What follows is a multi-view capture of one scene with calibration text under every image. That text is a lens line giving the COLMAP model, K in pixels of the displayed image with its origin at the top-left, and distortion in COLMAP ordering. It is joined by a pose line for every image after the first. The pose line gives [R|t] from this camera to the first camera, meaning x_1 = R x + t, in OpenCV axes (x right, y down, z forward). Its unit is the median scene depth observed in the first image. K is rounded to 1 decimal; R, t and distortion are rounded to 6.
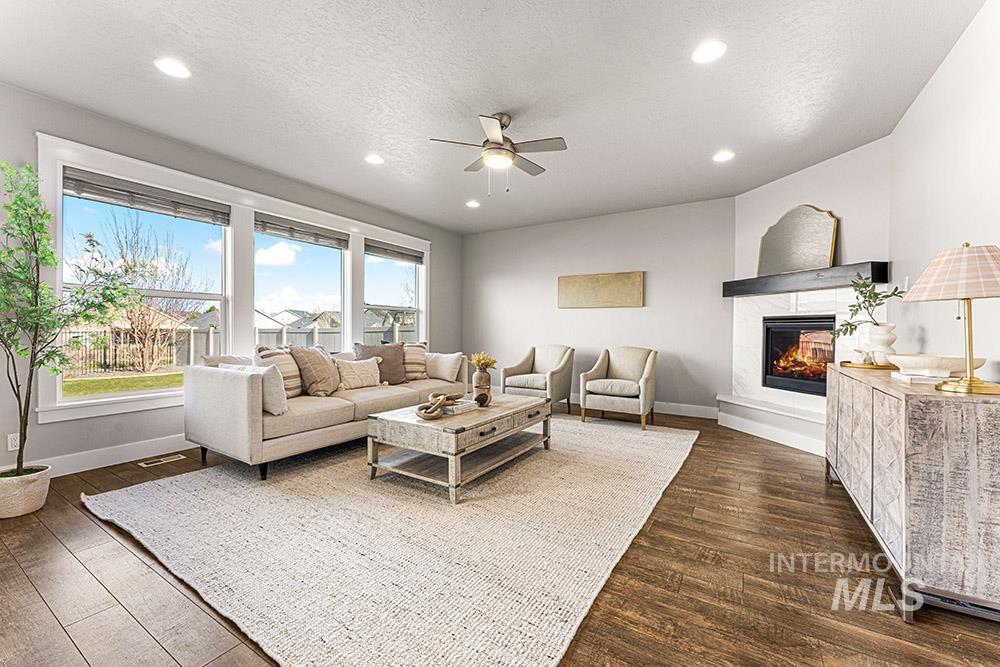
lens RADIAL K [[403.8, 0, 504.5], [0, 403.8, 332.2], [0, 0, 1]] dist [-0.001622, 0.000203]
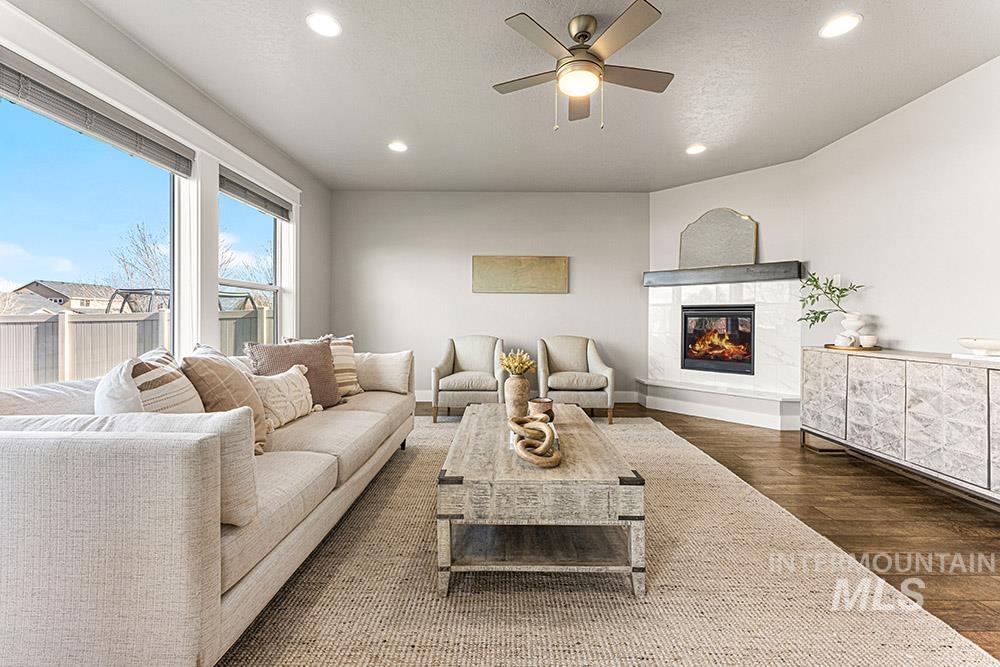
lens RADIAL K [[403.8, 0, 501.9], [0, 403.8, 318.9], [0, 0, 1]] dist [-0.001622, 0.000203]
pose [[0.851690, -0.004444, 0.524026, -0.360521], [0.005158, 0.999987, 0.000097, -0.004531], [-0.524020, 0.002620, 0.851702, 0.327967]]
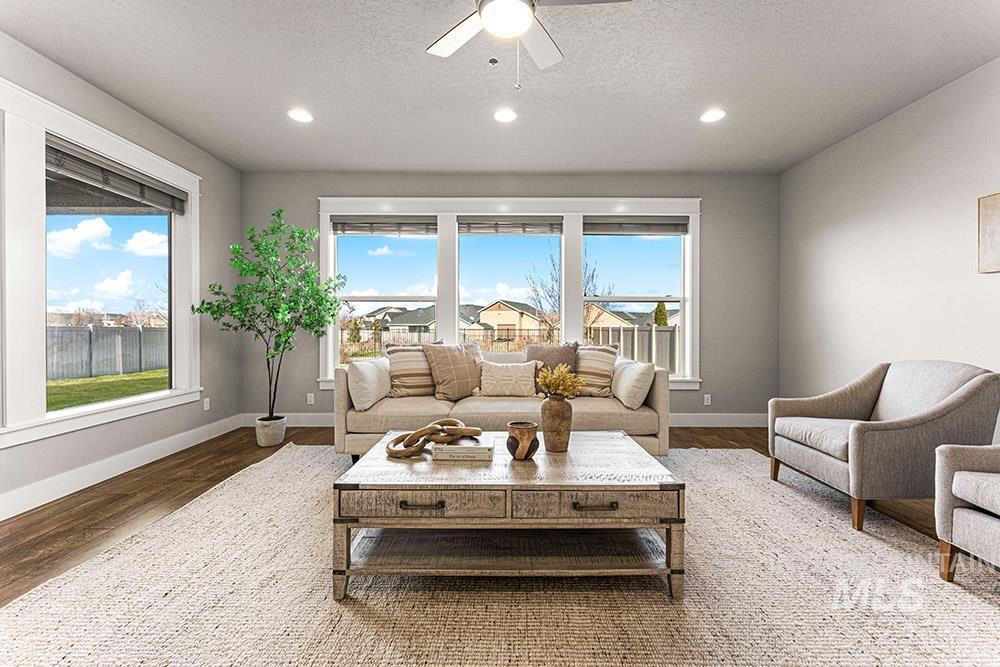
lens RADIAL K [[403.8, 0, 500.3], [0, 403.8, 327.9], [0, 0, 1]] dist [-0.001622, 0.000203]
pose [[0.523978, -0.001187, -0.851731, 0.315529], [-0.004563, 0.999981, -0.004201, -0.000342], [0.851720, 0.006088, 0.523962, 0.501380]]
